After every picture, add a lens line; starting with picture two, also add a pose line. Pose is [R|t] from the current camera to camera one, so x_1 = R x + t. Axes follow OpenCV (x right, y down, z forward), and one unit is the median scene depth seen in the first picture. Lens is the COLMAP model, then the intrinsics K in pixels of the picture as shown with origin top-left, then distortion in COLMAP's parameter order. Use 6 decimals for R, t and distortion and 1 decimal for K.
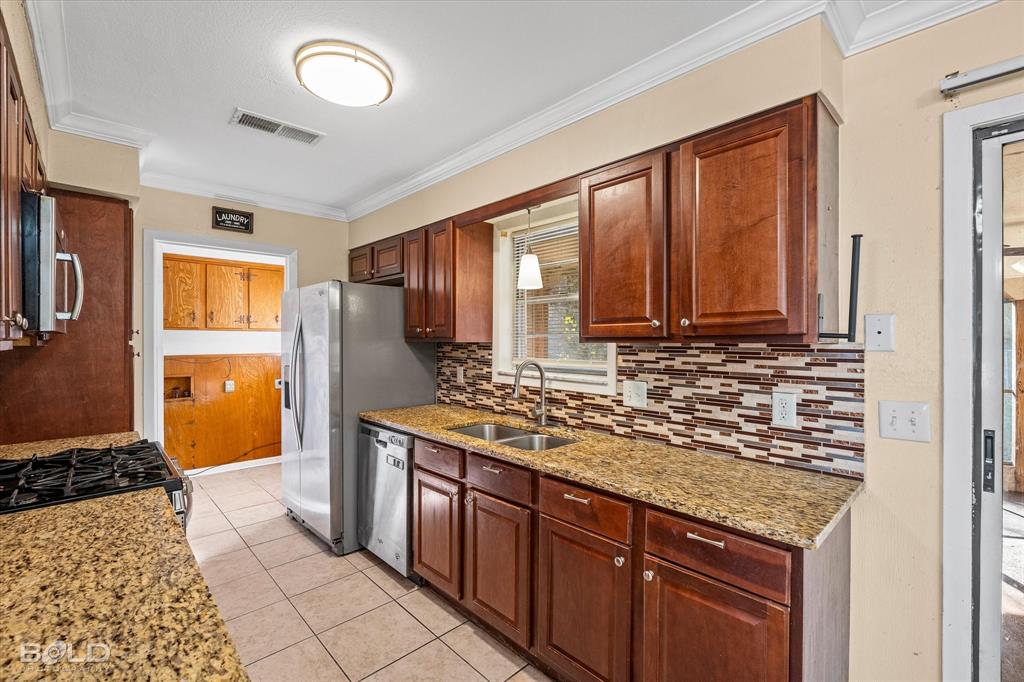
lens RADIAL K [[444.8, 0, 512.0], [0, 444.8, 341.0], [0, 0, 1]] dist [-0.000933, 0.000026]
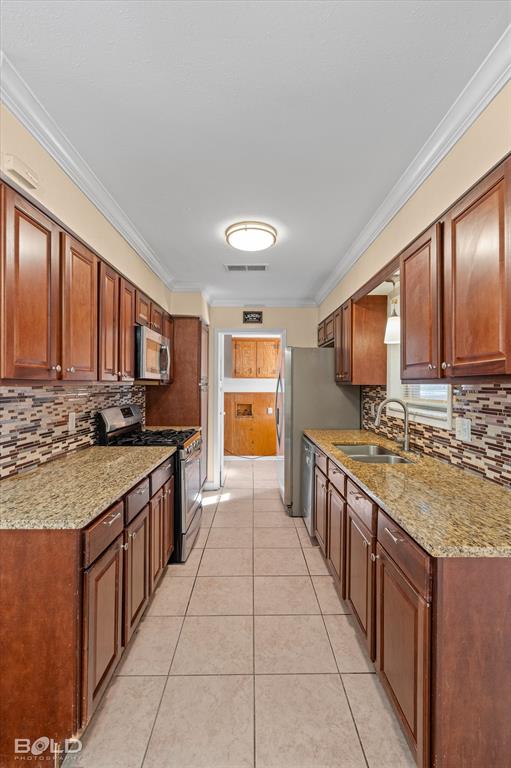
lens RADIAL K [[337.6, 0, 257.1], [0, 337.6, 381.4], [0, 0, 1]] dist [-0.003551, -0.000398]
pose [[0.734304, -0.003830, -0.678810, 0.528593], [-0.006530, 0.999898, -0.012705, 0.011629], [0.678790, 0.013762, 0.734204, 0.010636]]
